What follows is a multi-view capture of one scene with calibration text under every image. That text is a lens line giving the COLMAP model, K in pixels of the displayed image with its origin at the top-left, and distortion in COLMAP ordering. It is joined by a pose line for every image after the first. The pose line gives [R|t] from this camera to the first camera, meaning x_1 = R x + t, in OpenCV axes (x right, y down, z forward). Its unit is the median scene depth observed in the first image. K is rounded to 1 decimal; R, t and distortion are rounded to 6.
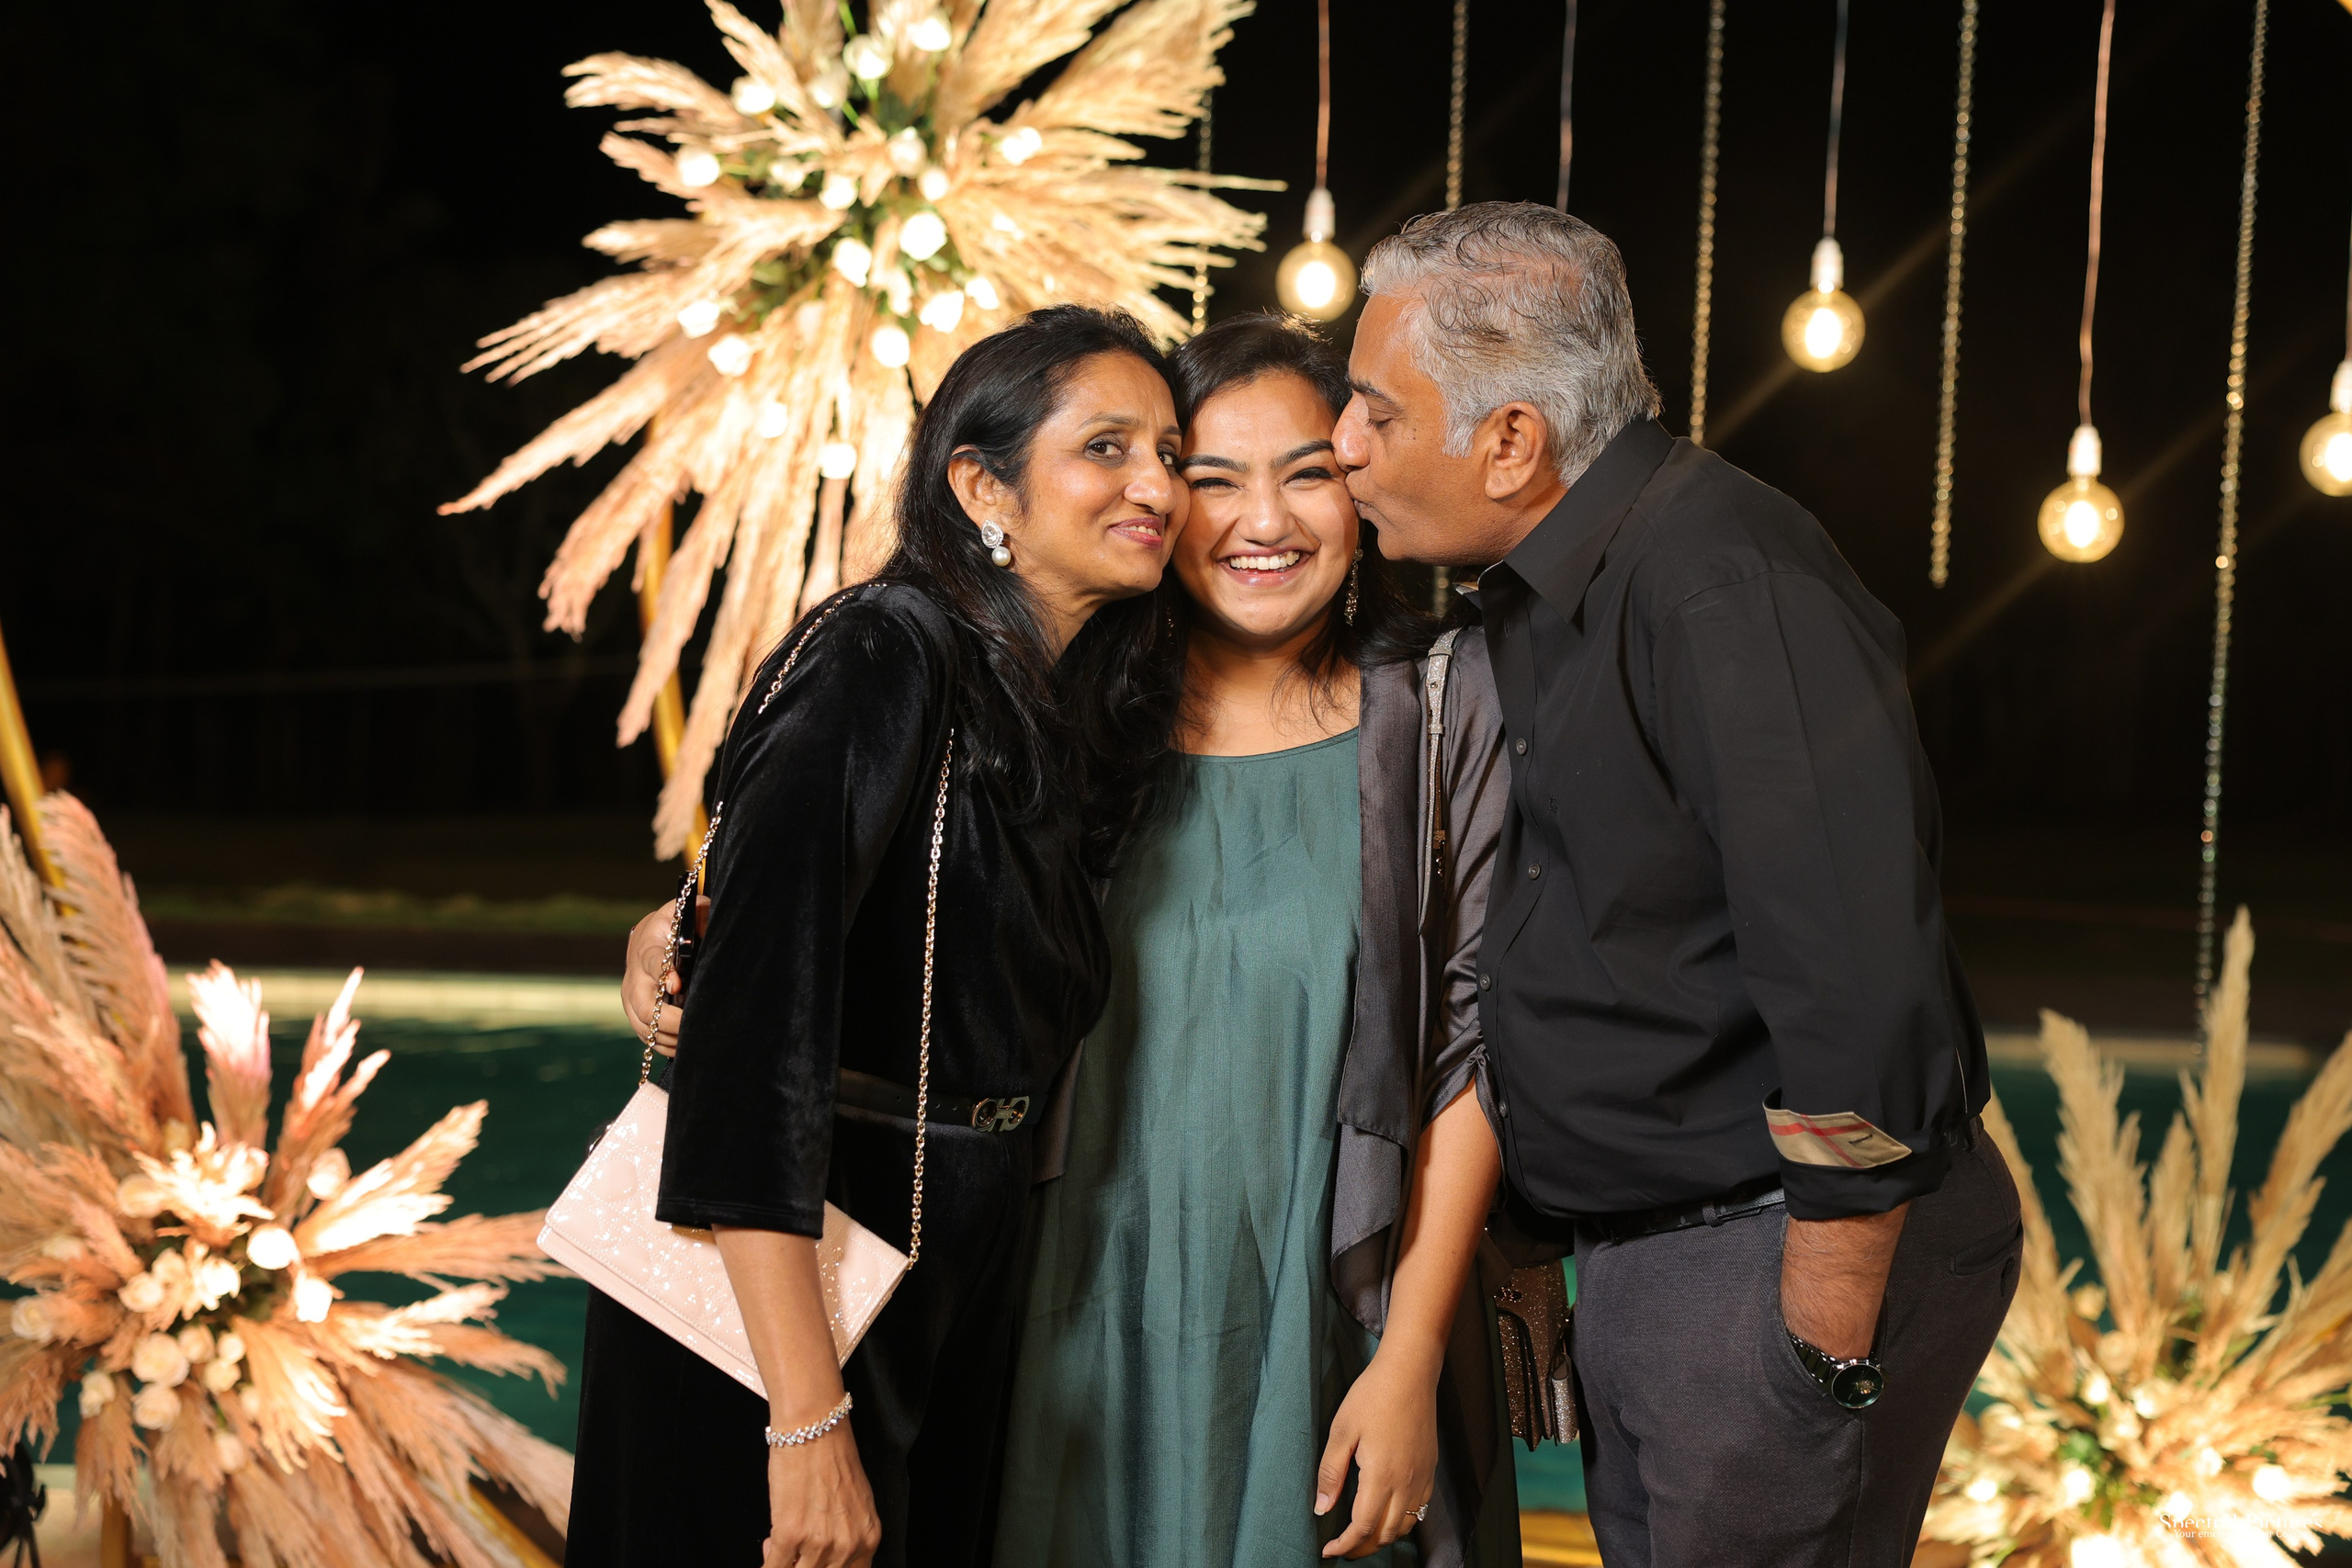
lens RADIAL K [[3779.5, 0, 1180.4], [0, 3779.5, 776.1], [0, 0, 1]] dist [0.140894, 0.000000]
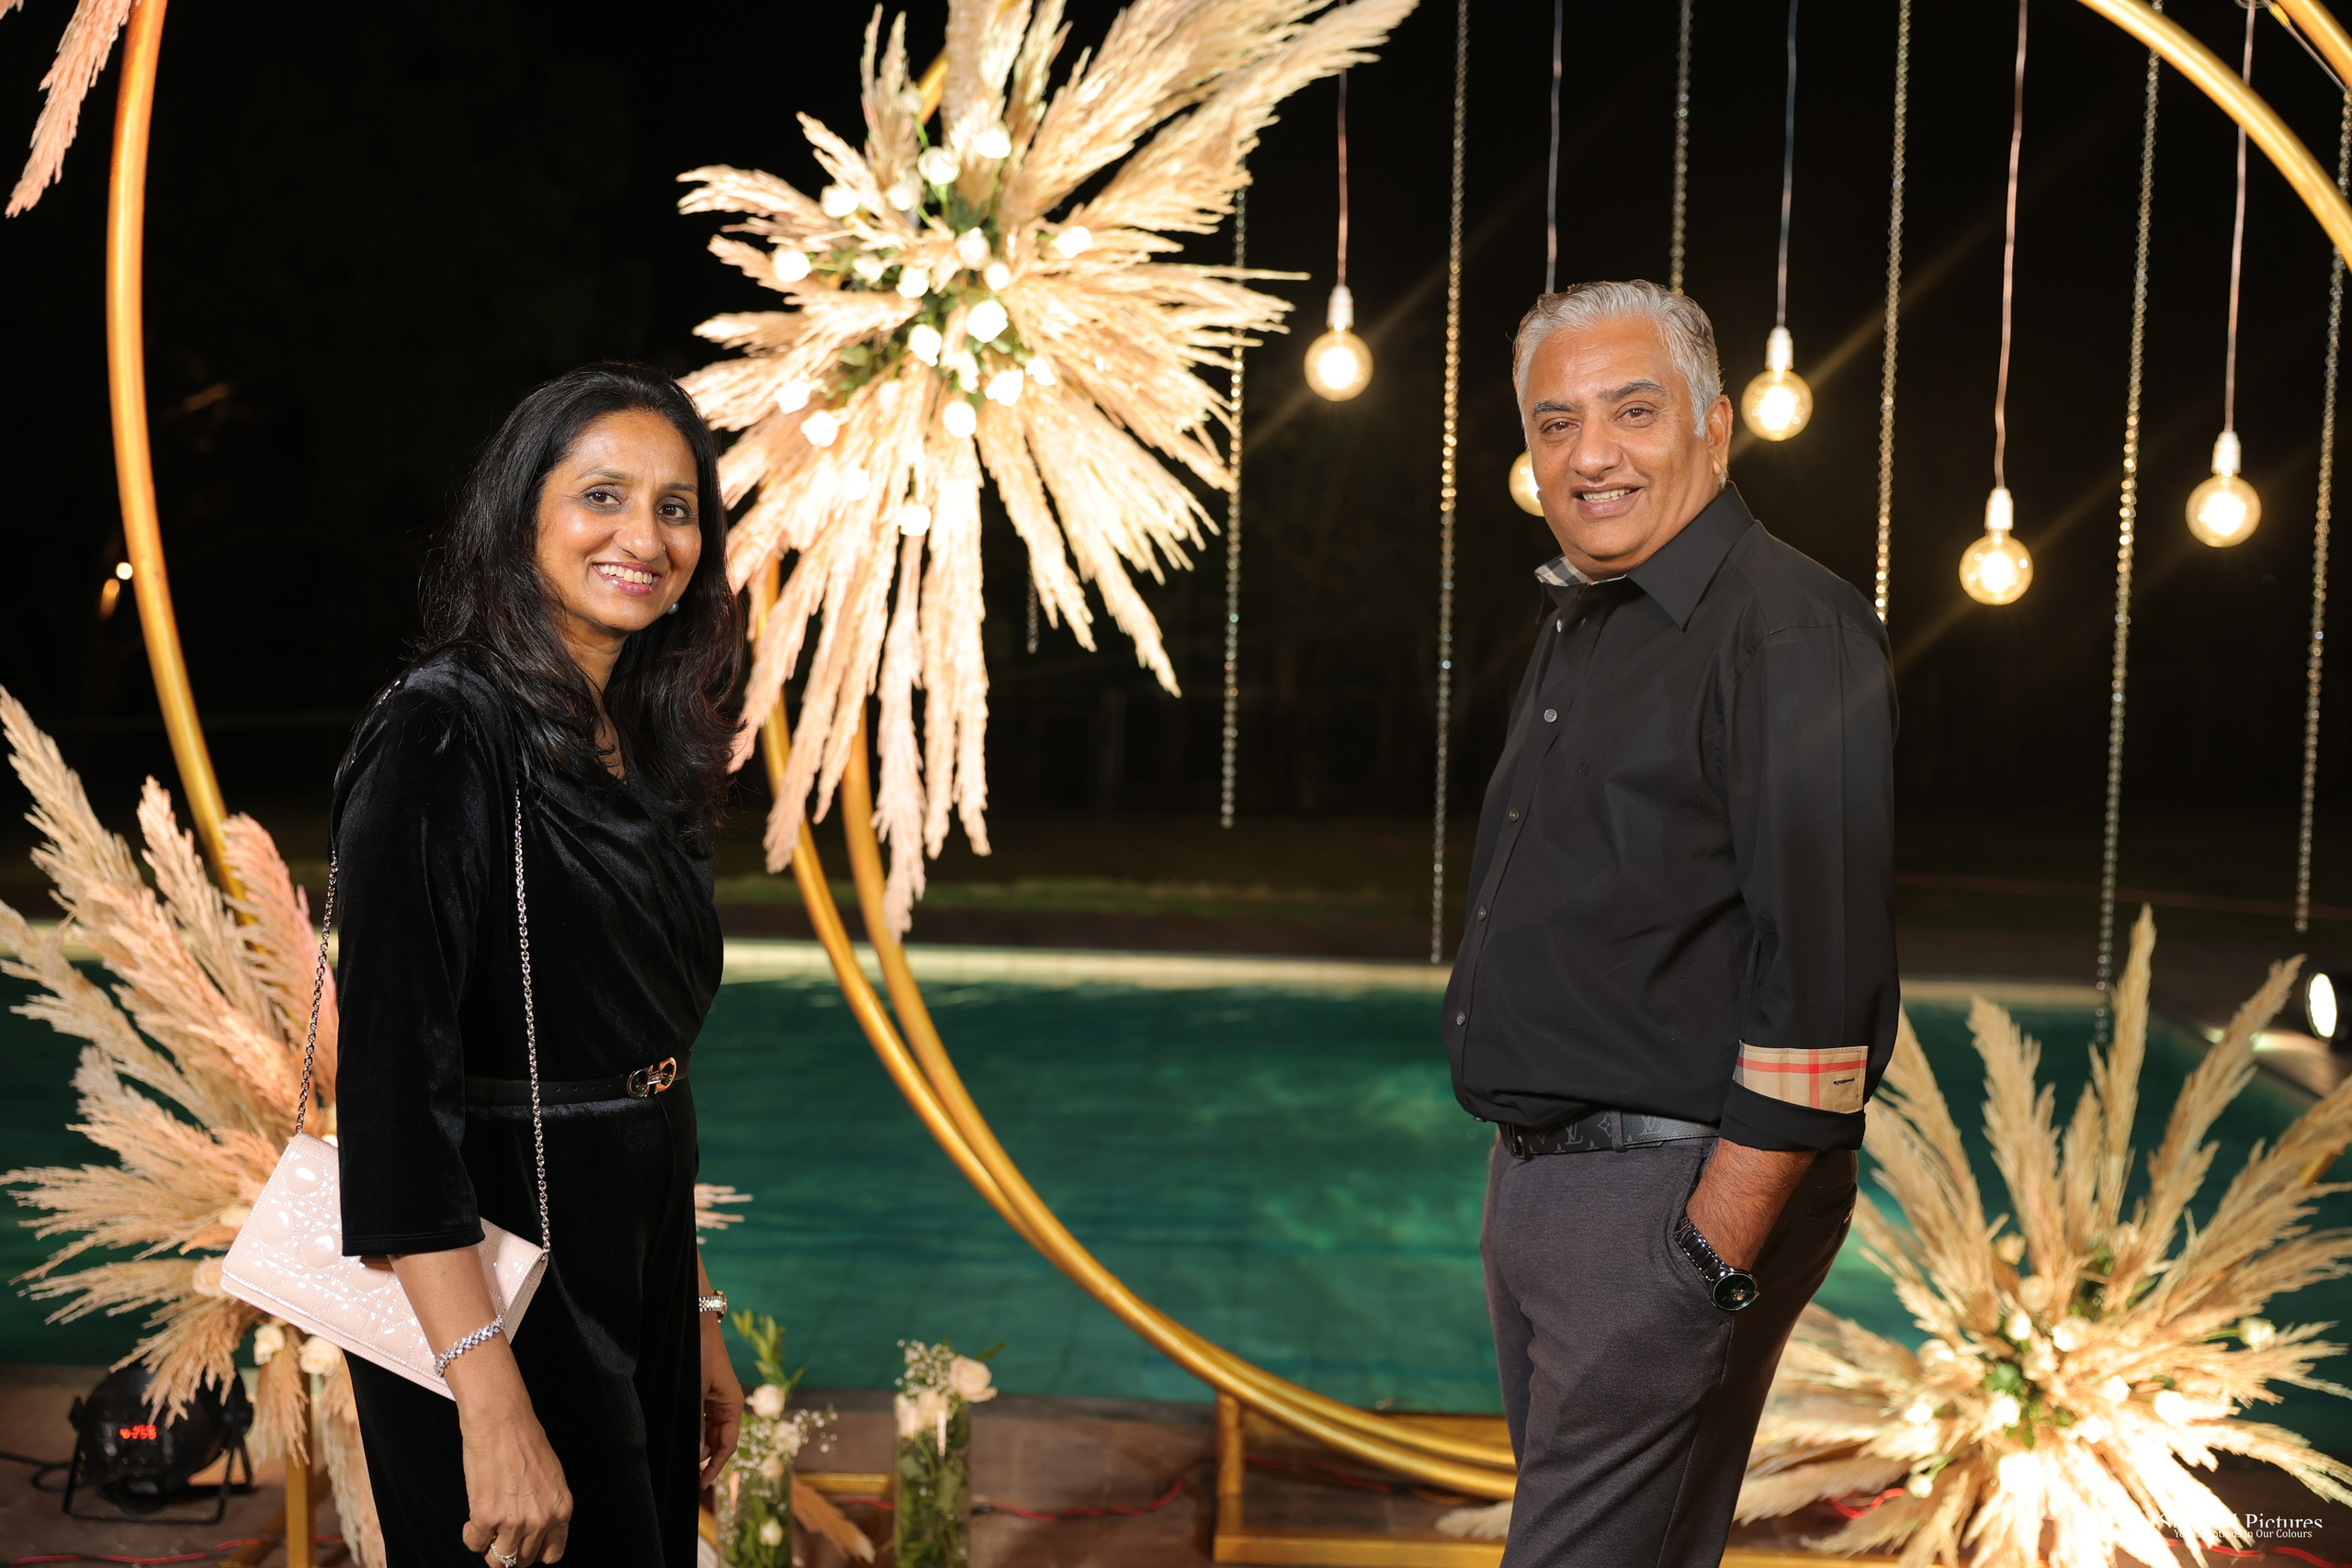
lens RADIAL K [[2864.1, 0, 1194.6], [0, 2864.1, 797.7], [0, 0, 1]] dist [0.019517, 0.000000]
pose [[0.999827, -0.004461, -0.018059, 0.008587], [0.004618, 0.999952, 0.008651, -0.007015], [0.018019, -0.008733, 0.999800, 0.138904]]
